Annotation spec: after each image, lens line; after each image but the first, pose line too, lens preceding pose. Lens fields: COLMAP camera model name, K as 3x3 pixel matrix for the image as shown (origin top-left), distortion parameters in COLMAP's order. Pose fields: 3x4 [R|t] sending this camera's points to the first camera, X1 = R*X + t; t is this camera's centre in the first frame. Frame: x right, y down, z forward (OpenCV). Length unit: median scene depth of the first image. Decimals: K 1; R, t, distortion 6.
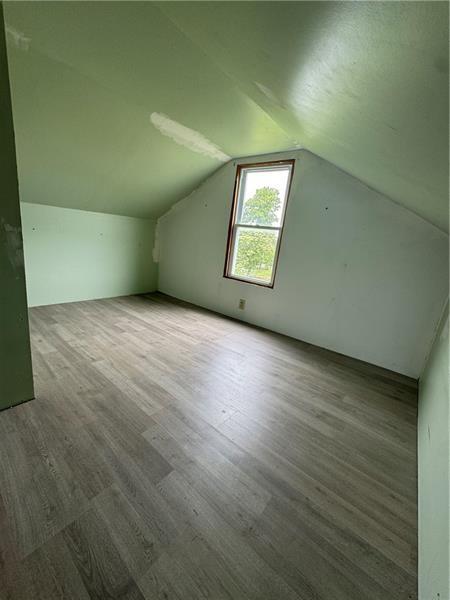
lens RADIAL K [[236.7, 0, 225.0], [0, 236.7, 300.0], [0, 0, 1]] dist [-0.002684, 0.000029]
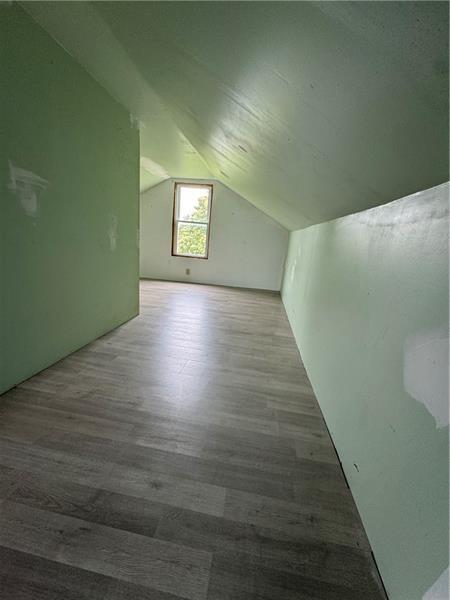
lens RADIAL K [[236.7, 0, 225.0], [0, 236.7, 300.0], [0, 0, 1]] dist [-0.002684, 0.000029]
pose [[0.867421, -0.159539, 0.471305, -0.518239], [0.138652, 0.987186, 0.078983, 0.119864], [-0.477867, -0.003164, 0.878426, -0.531704]]
